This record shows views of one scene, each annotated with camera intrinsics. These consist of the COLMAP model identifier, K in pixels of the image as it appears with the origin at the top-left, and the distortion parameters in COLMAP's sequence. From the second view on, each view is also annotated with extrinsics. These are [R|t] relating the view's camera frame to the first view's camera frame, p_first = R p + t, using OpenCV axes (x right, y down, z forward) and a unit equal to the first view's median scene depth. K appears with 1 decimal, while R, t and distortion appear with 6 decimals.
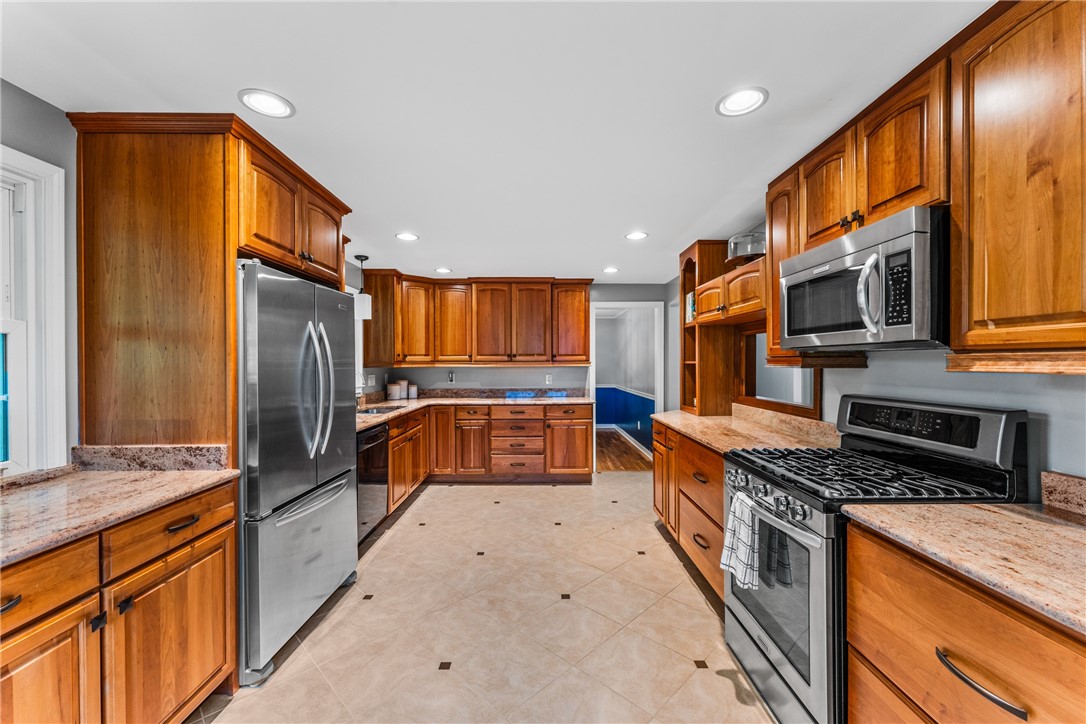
lens RADIAL K [[432.5, 0, 546.4], [0, 432.5, 362.6], [0, 0, 1]] dist [0.000627, -0.000115]
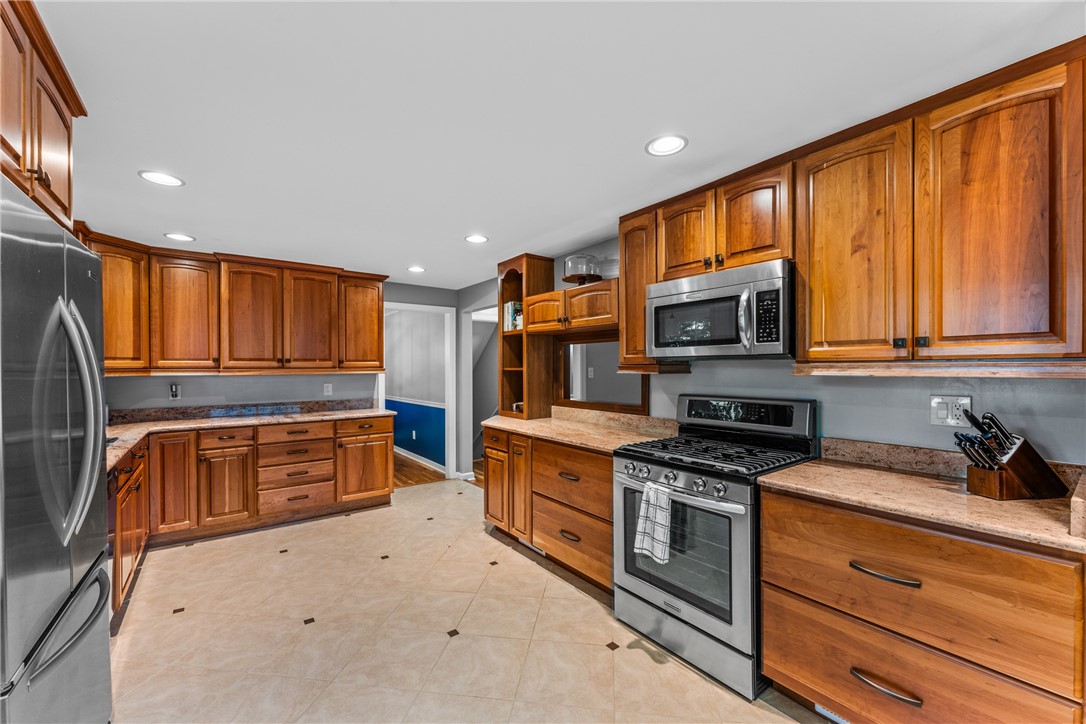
lens RADIAL K [[433.7, 0, 545.4], [0, 433.7, 367.8], [0, 0, 1]] dist [0.000697, -0.000002]
pose [[0.804948, -0.000039, 0.593345, -0.242430], [0.001389, 0.999997, -0.001819, -0.001550], [-0.593343, 0.002288, 0.804946, 0.123741]]
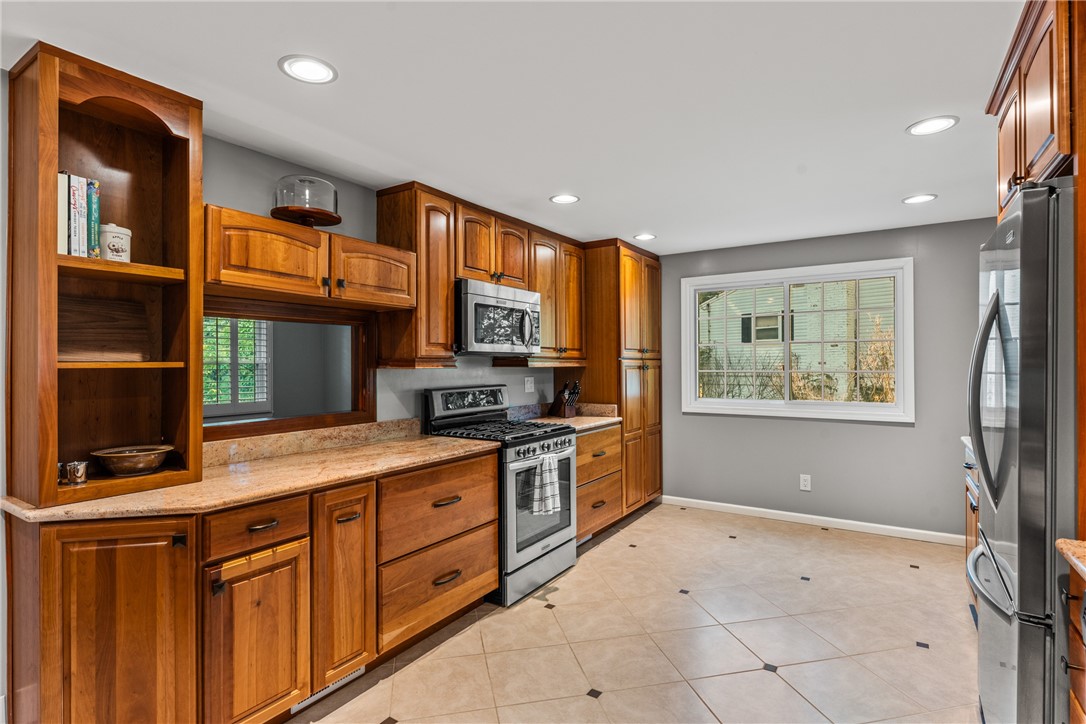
lens RADIAL K [[539.1, 0, 543.0], [0, 539.1, 362.0], [0, 0, 1]] dist [0.001813, -0.000419]
pose [[-0.832319, 0.009366, 0.554217, -0.276734], [0.008717, 0.999955, -0.003808, 0.001799], [-0.554228, 0.001662, -0.832363, 1.299566]]
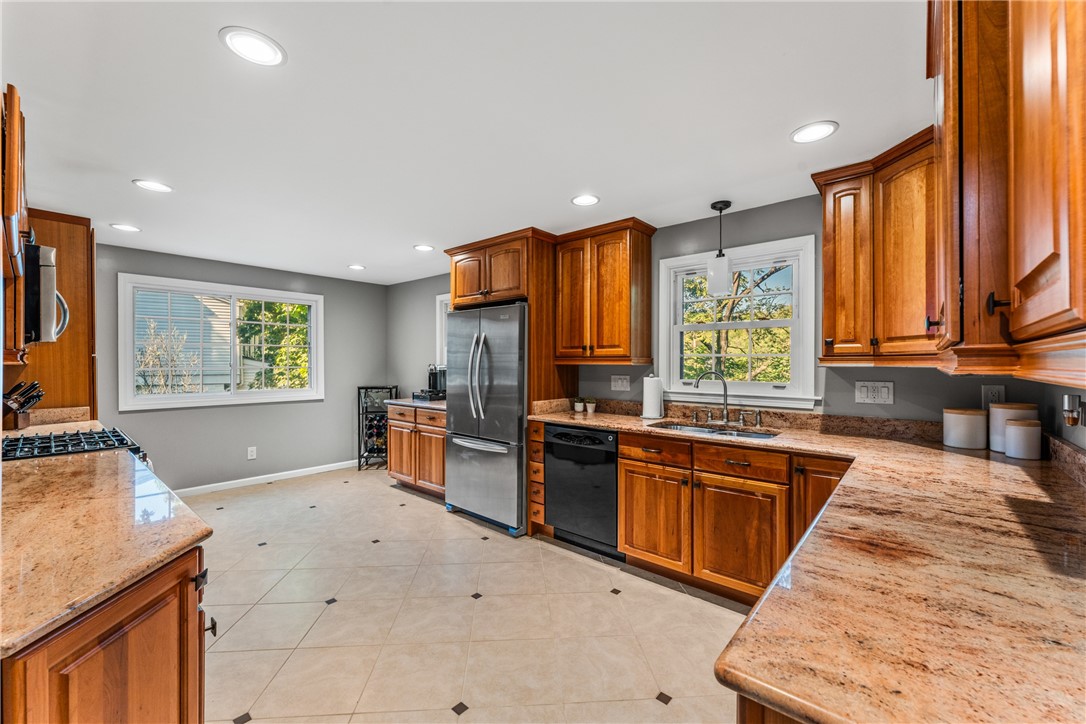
lens RADIAL K [[439.5, 0, 543.0], [0, 439.5, 362.0], [0, 0, 1]] dist [-0.000534, -0.000105]
pose [[-0.665198, 0.002115, -0.746664, 0.336446], [0.000087, 0.999996, 0.002755, 0.003369], [0.746667, 0.001768, -0.665196, 1.464692]]
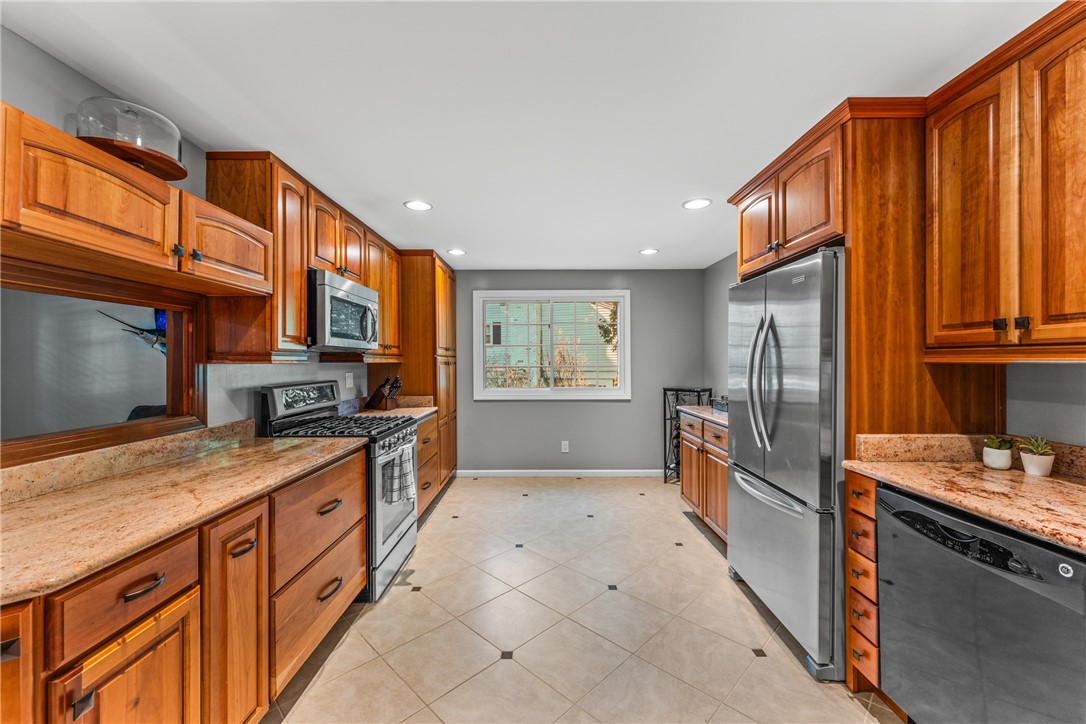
lens RADIAL K [[432.1, 0, 540.3], [0, 432.1, 360.3], [0, 0, 1]] dist [0.000037, -0.000195]
pose [[-0.999855, 0.007490, 0.015322, -0.023535], [0.007488, 0.999972, -0.000211, 0.005915], [-0.015323, -0.000097, -0.999883, 1.301309]]
